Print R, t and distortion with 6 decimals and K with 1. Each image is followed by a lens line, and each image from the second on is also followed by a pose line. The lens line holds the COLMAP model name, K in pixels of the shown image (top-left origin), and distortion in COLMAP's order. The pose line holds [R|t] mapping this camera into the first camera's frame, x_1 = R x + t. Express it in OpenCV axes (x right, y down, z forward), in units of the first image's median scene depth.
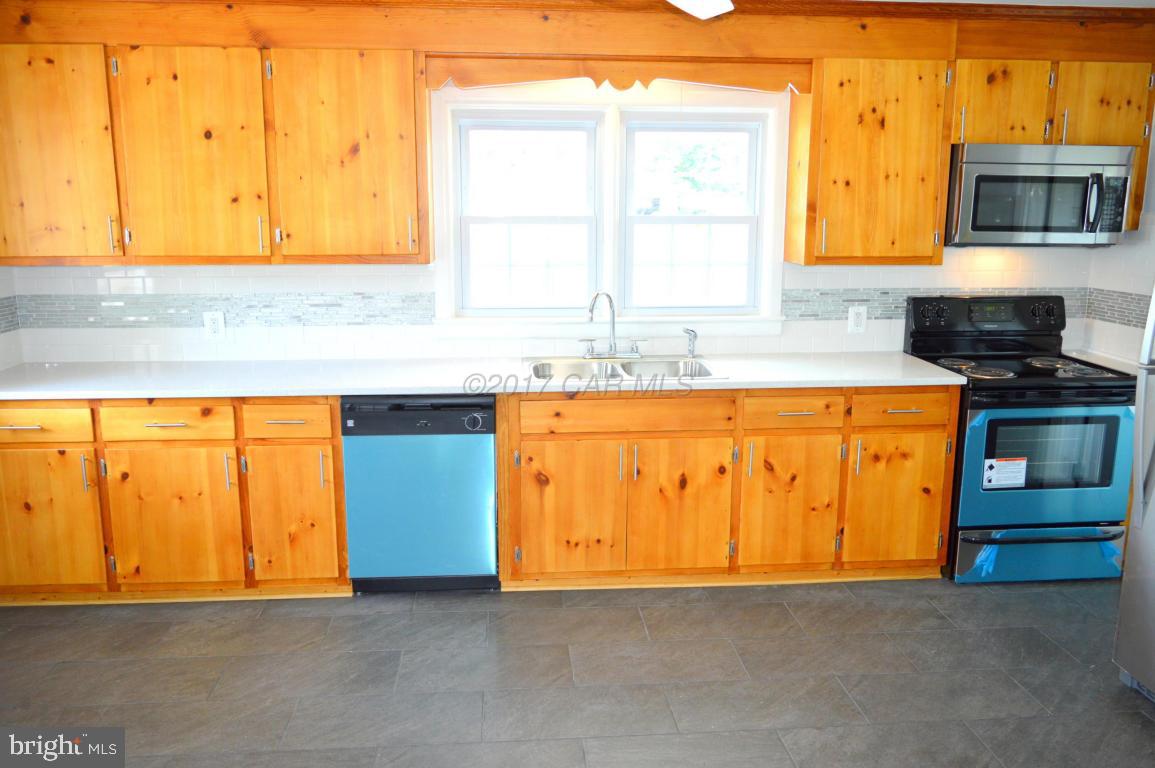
lens RADIAL K [[904.4, 0, 575.9], [0, 904.4, 382.9], [0, 0, 1]] dist [-0.020409, 0.009531]
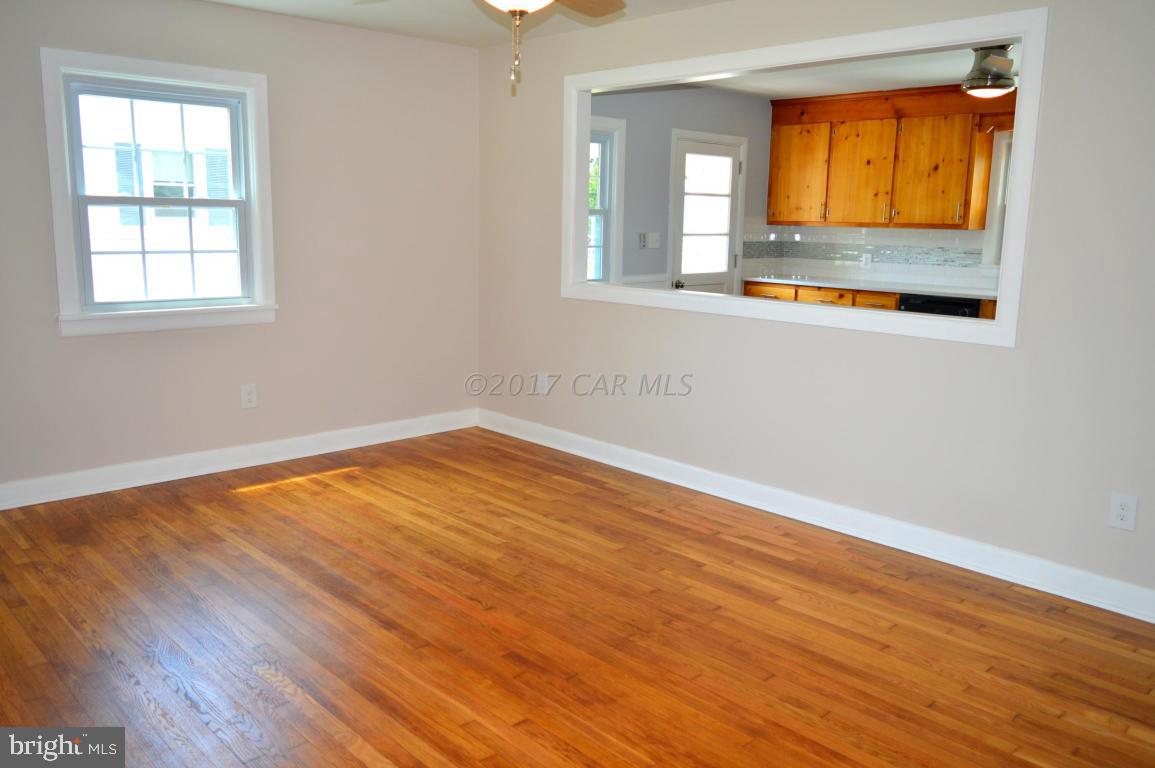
lens RADIAL K [[904.4, 0, 579.2], [0, 904.4, 379.6], [0, 0, 1]] dist [-0.020409, 0.009531]
pose [[0.622754, 0.146679, -0.768546, 0.793589], [-0.166164, 0.984658, 0.053282, 0.199781], [0.764570, 0.094523, 0.637572, -0.724966]]
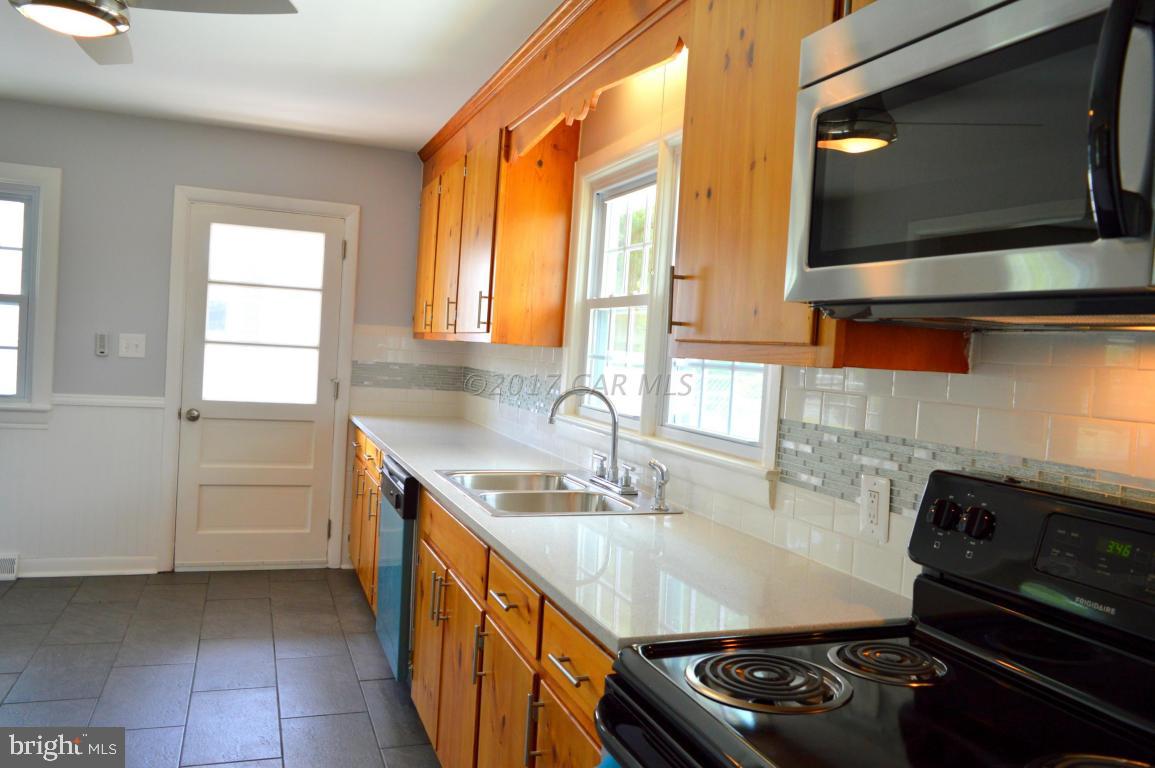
lens RADIAL K [[904.4, 0, 576.4], [0, 904.4, 388.7], [0, 0, 1]] dist [-0.020409, 0.009531]
pose [[0.264551, 0.055743, -0.962759, 0.785450], [-0.245164, 0.969417, -0.011238, -0.097833], [0.932688, 0.239007, 0.270127, 0.851064]]
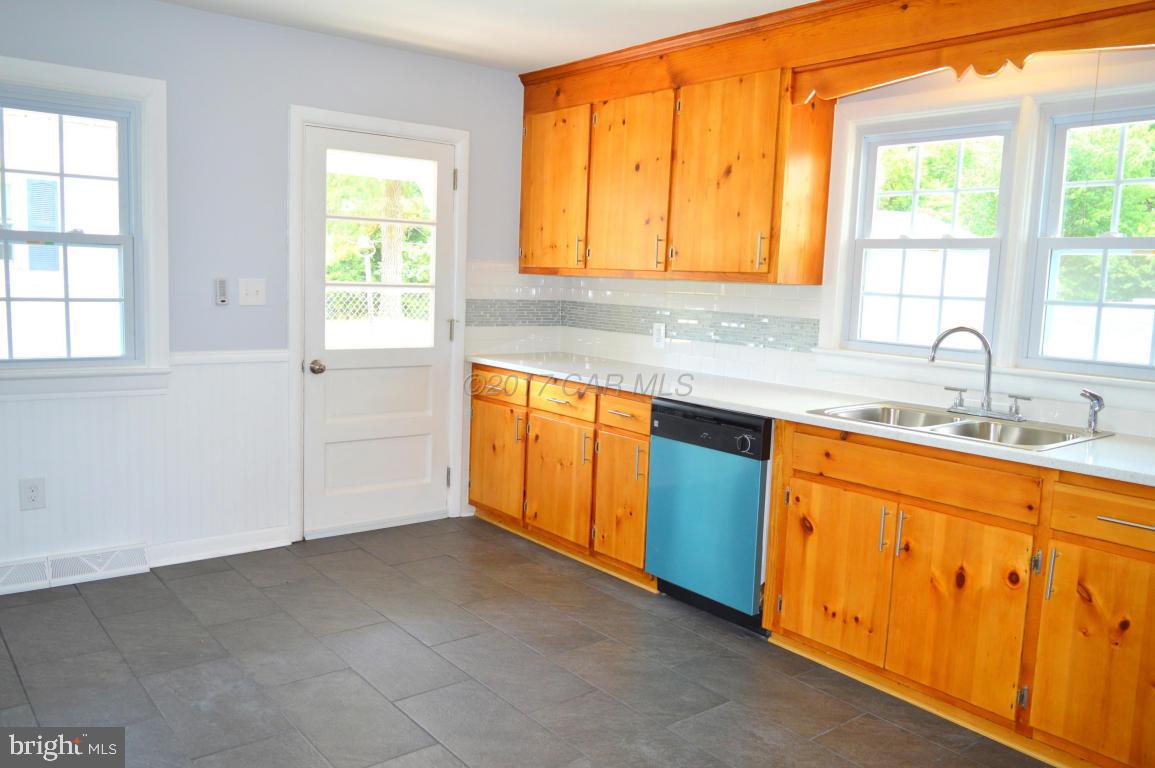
lens RADIAL K [[904.4, 0, 576.7], [0, 904.4, 382.0], [0, 0, 1]] dist [-0.020409, 0.009531]
pose [[0.556455, 0.116230, -0.822708, 0.536002], [-0.195652, 0.980654, 0.006211, 0.008095], [0.807514, 0.157509, 0.568430, 0.297473]]
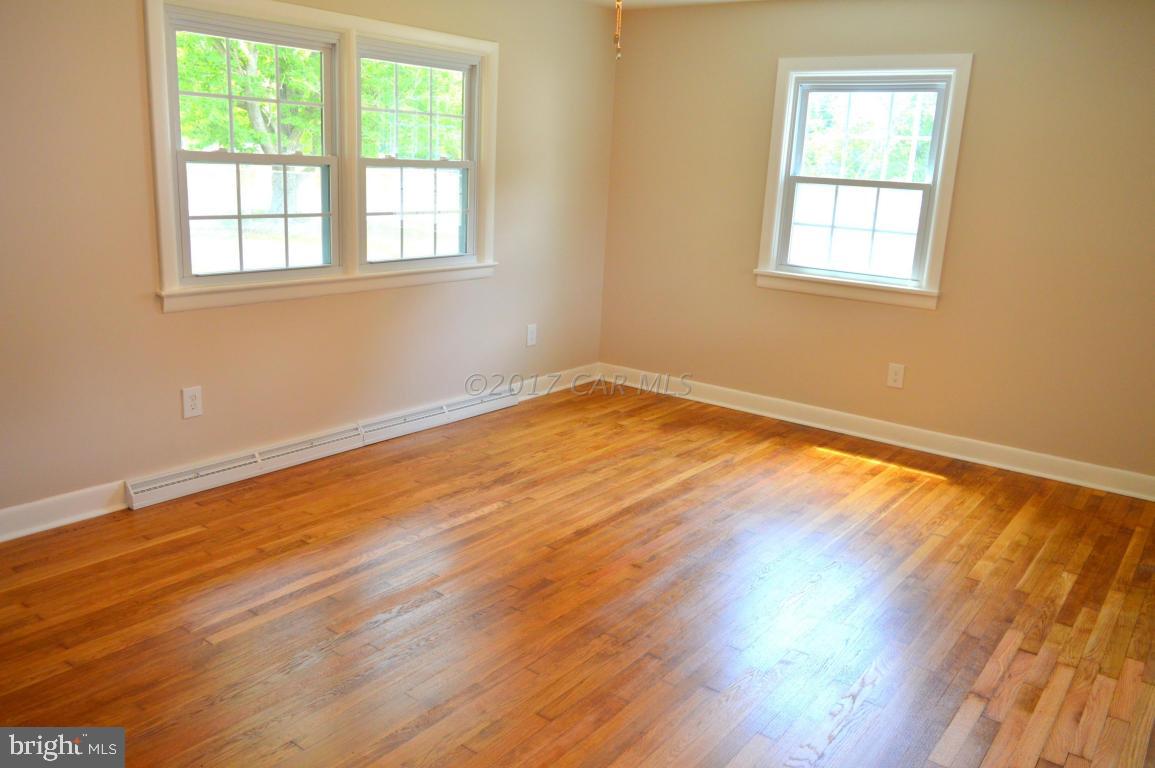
lens RADIAL K [[904.4, 0, 578.4], [0, 904.4, 375.3], [0, 0, 1]] dist [-0.020409, 0.009531]
pose [[-0.671583, 0.135597, -0.728416, 0.778505], [-0.188767, 0.919357, 0.345180, -0.004832], [0.716479, 0.369318, -0.591829, 0.224042]]
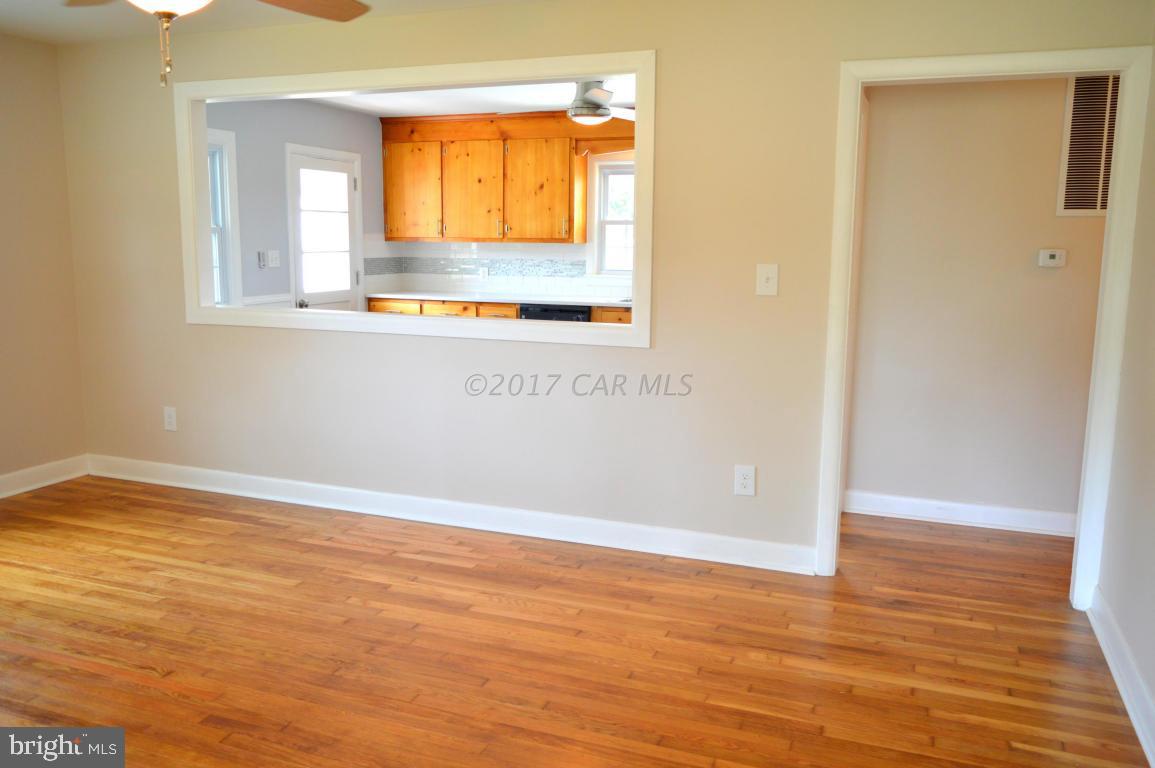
lens RADIAL K [[904.4, 0, 578.1], [0, 904.4, 379.6], [0, 0, 1]] dist [-0.020409, 0.009531]
pose [[0.898977, 0.074193, -0.431666, 0.736611], [-0.091735, 0.995584, -0.019928, 0.207887], [0.428282, 0.057514, 0.901813, -0.778894]]
